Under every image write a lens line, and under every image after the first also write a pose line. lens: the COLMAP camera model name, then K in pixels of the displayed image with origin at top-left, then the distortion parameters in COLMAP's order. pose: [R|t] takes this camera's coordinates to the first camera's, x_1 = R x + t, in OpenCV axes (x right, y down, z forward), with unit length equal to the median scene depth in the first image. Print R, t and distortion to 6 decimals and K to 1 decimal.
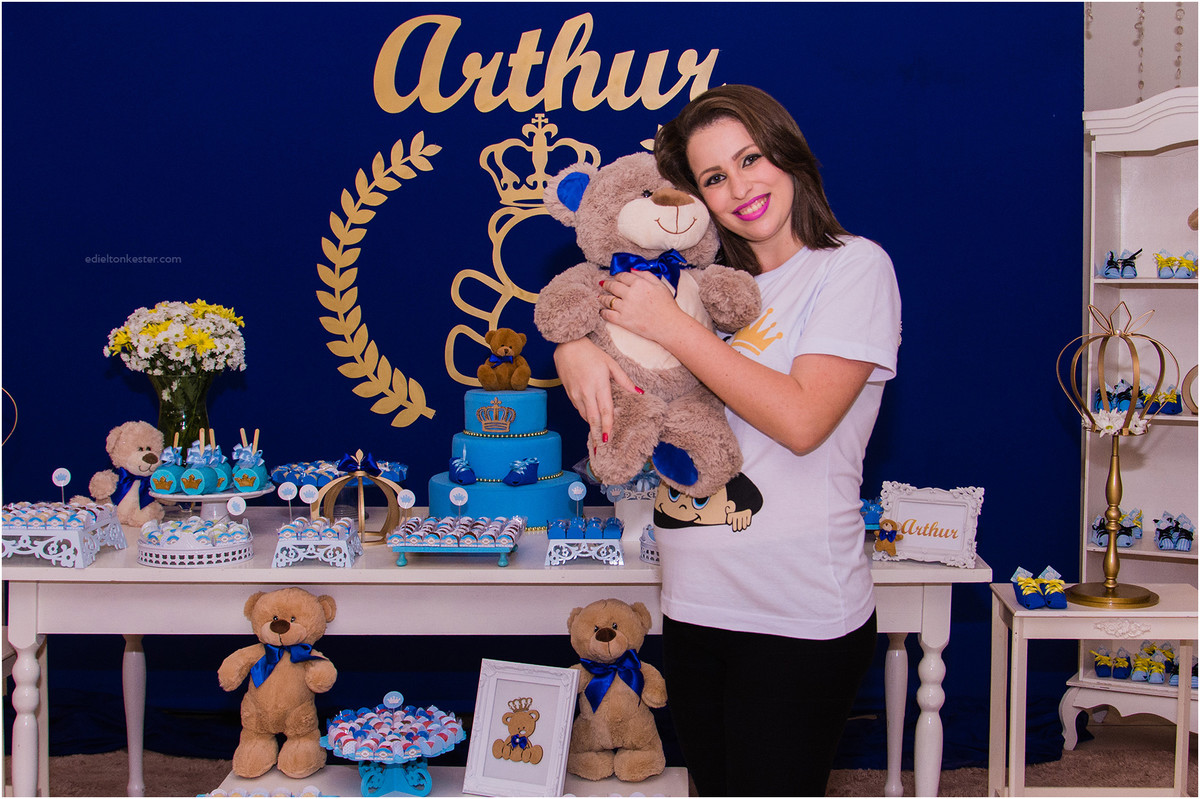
lens RADIAL K [[1660.8, 0, 650.3], [0, 1660.8, 377.7], [0, 0, 1]] dist [-0.050649, -0.060389]
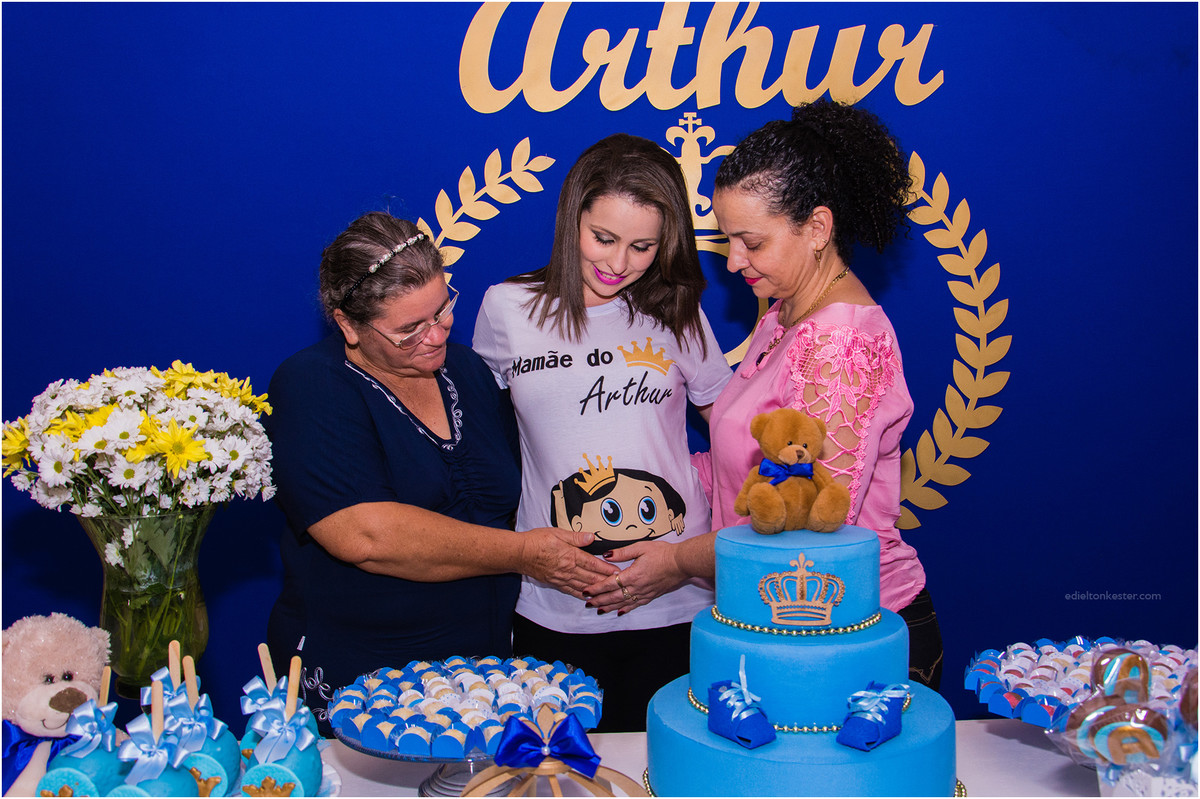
lens RADIAL K [[1075.9, 0, 610.8], [0, 1075.9, 421.1], [0, 0, 1]] dist [-0.064338, 0.017145]
pose [[0.998888, -0.016950, 0.043987, -0.153555], [0.017618, 0.999735, -0.014843, -0.021595], [-0.043723, 0.015601, 0.998922, 0.660870]]
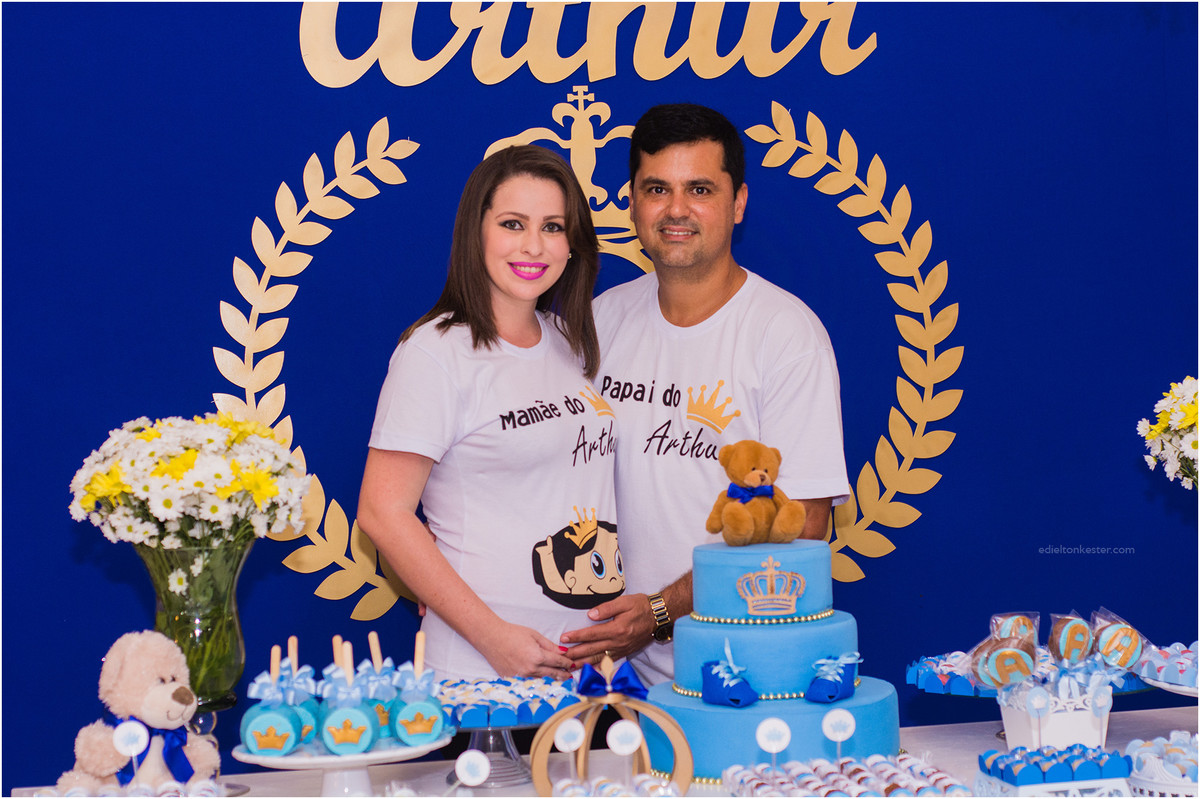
lens RADIAL K [[2639.7, 0, 584.0], [0, 2639.7, 403.6], [0, 0, 1]] dist [-0.048200, 0.123327]
pose [[0.974758, -0.039034, 0.219823, -0.346319], [0.048482, 0.998111, -0.037748, -0.009673], [-0.217935, 0.047452, 0.974809, 0.088804]]
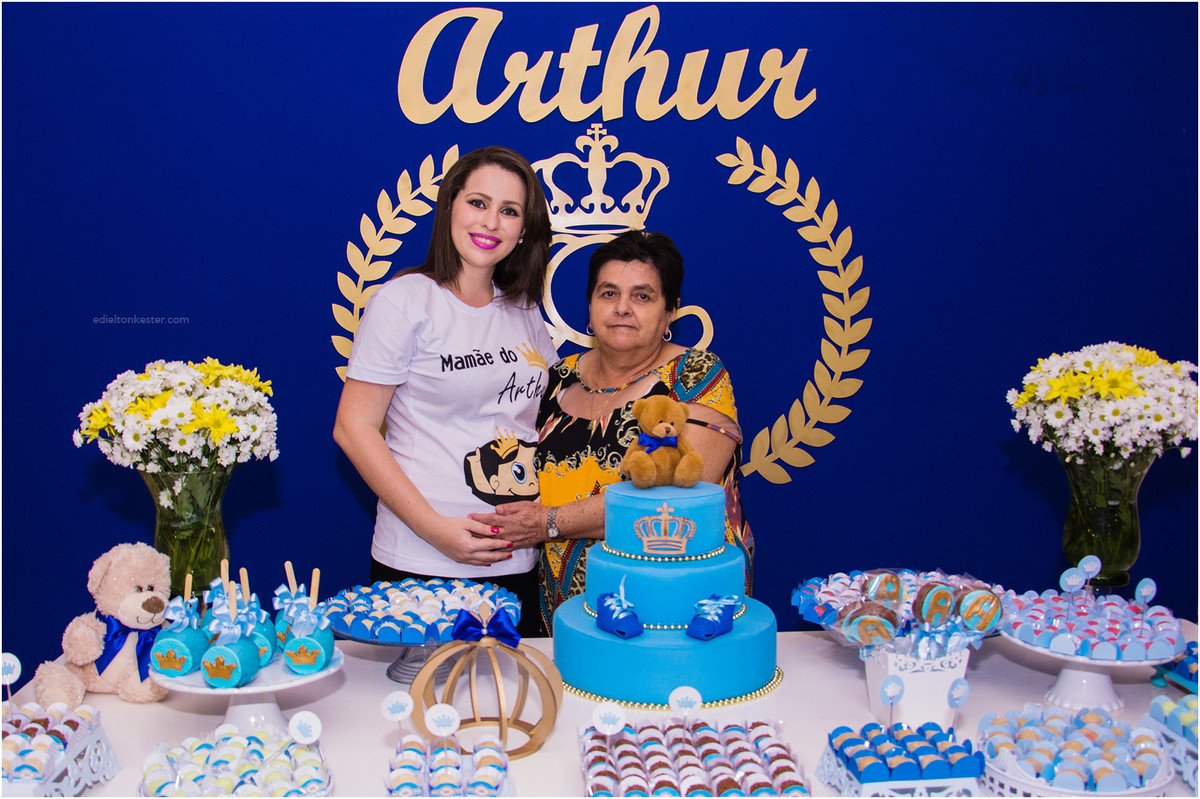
lens RADIAL K [[1146.6, 0, 496.4], [0, 1146.6, 426.7], [0, 0, 1]] dist [-0.172881, 0.152409]
pose [[0.999730, -0.012174, 0.019792, -0.161604], [0.011369, 0.999123, 0.040303, -0.036059], [-0.020265, -0.040068, 0.998991, 0.520315]]
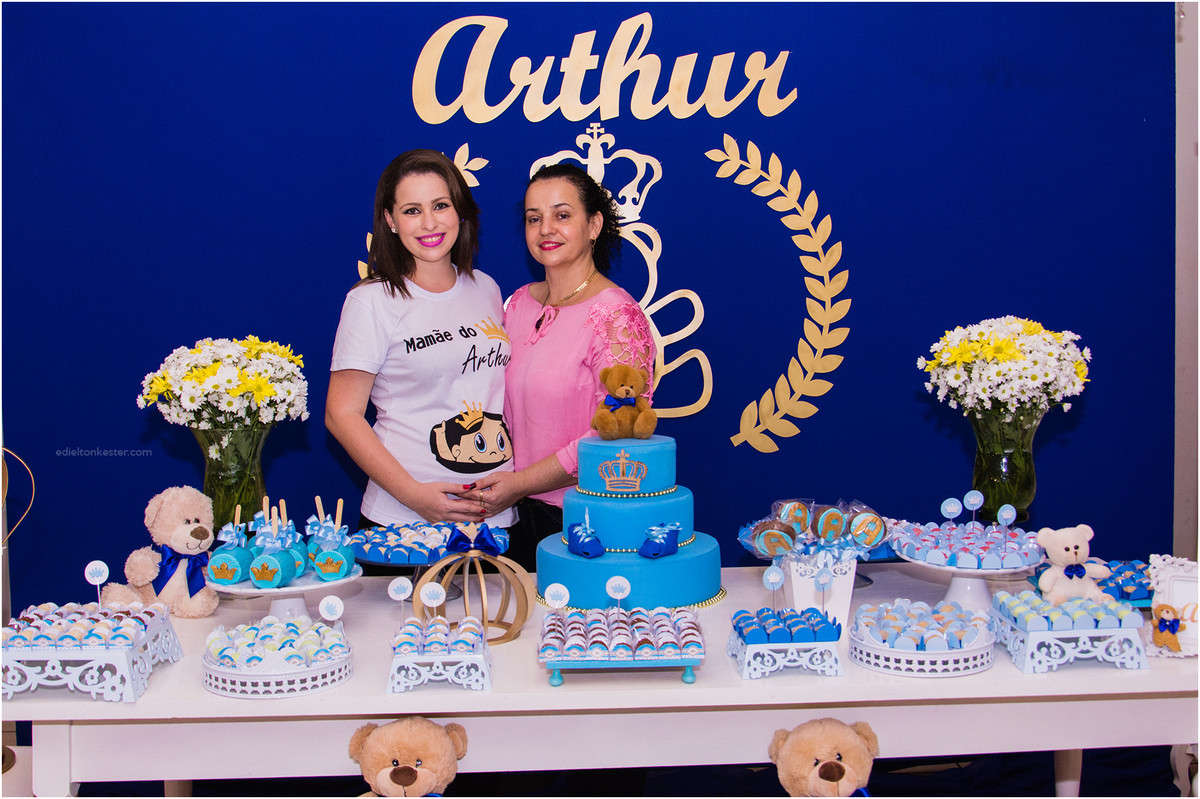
lens RADIAL K [[1334.5, 0, 574.8], [0, 1334.5, 387.8], [0, 0, 1]] dist [-0.061645, 0.039480]
pose [[0.999015, -0.018274, 0.040439, -0.136436], [0.017892, 0.999792, 0.009781, -0.024503], [-0.040610, -0.009048, 0.999134, 0.323275]]
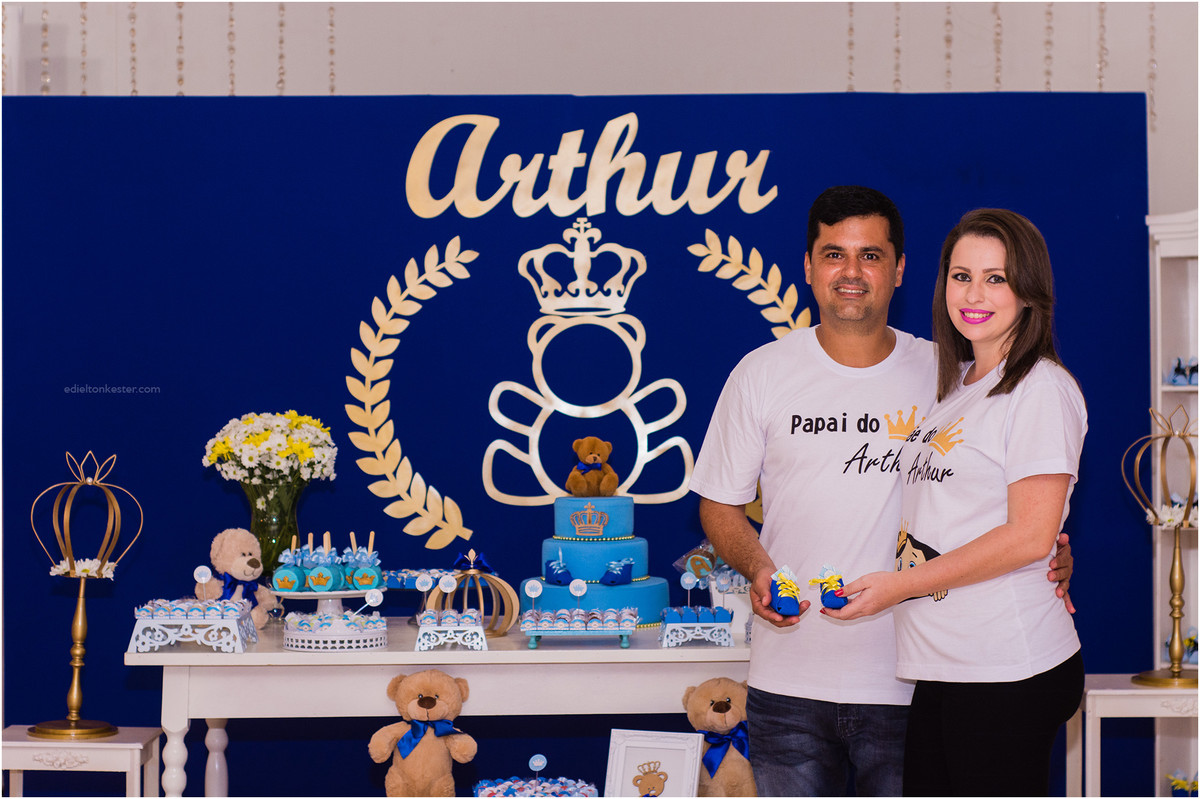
lens RADIAL K [[2639.7, 0, 584.0], [0, 2639.7, 403.6], [0, 0, 1]] dist [-0.048200, 0.123327]
pose [[0.999417, -0.006128, 0.033600, -0.144703], [0.008112, 0.998211, -0.059229, 0.046009], [-0.033177, 0.059467, 0.997679, -0.627645]]
